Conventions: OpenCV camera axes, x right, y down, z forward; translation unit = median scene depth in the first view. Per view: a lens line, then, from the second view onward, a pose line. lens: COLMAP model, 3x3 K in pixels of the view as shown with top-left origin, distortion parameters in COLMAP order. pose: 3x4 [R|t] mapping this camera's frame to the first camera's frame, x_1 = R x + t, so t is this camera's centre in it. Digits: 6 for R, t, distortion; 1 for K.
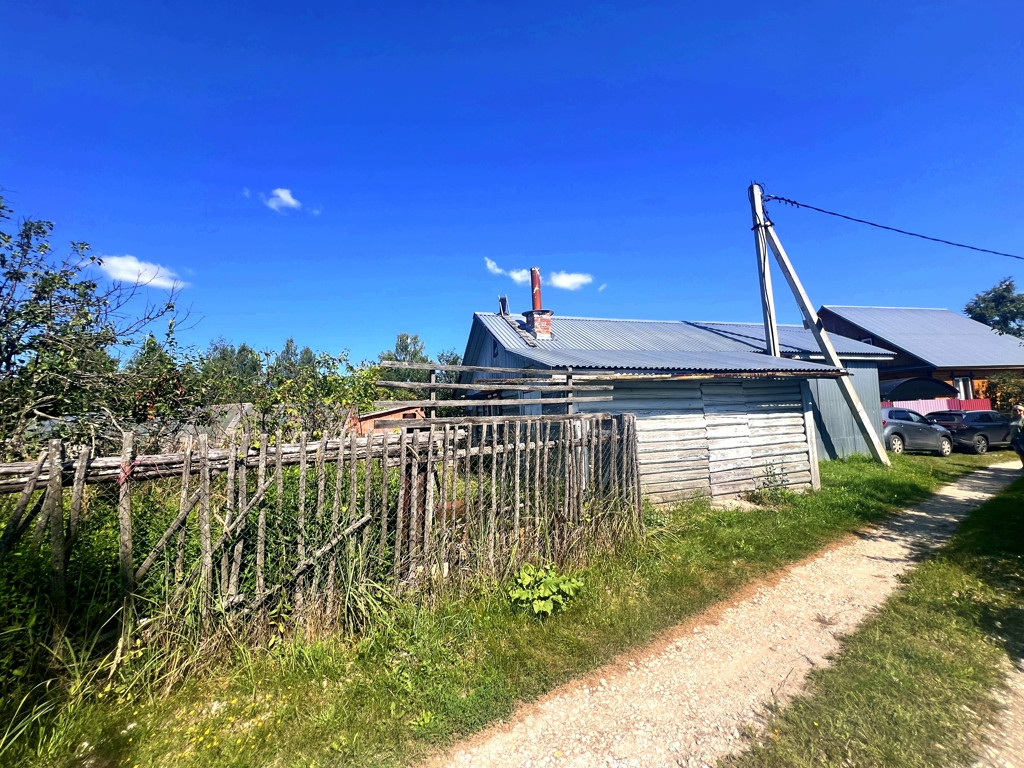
lens RADIAL K [[410.6, 0, 513.9], [0, 410.6, 388.8], [0, 0, 1]] dist [-0.003421, 0.000436]
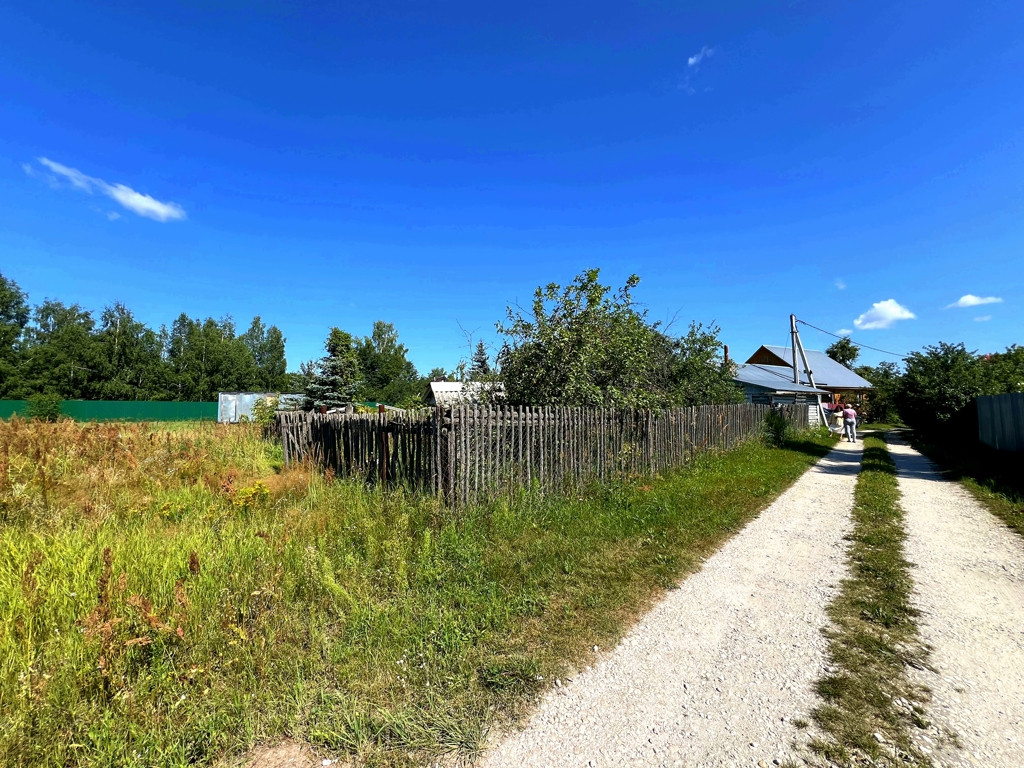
lens RADIAL K [[411.1, 0, 511.5], [0, 411.1, 383.1], [0, 0, 1]] dist [-0.003193, 0.000250]
pose [[0.970953, 0.050646, 0.233850, -1.615968], [-0.053759, 0.998530, 0.006952, -0.006193], [-0.233154, -0.019321, 0.972248, -1.028054]]
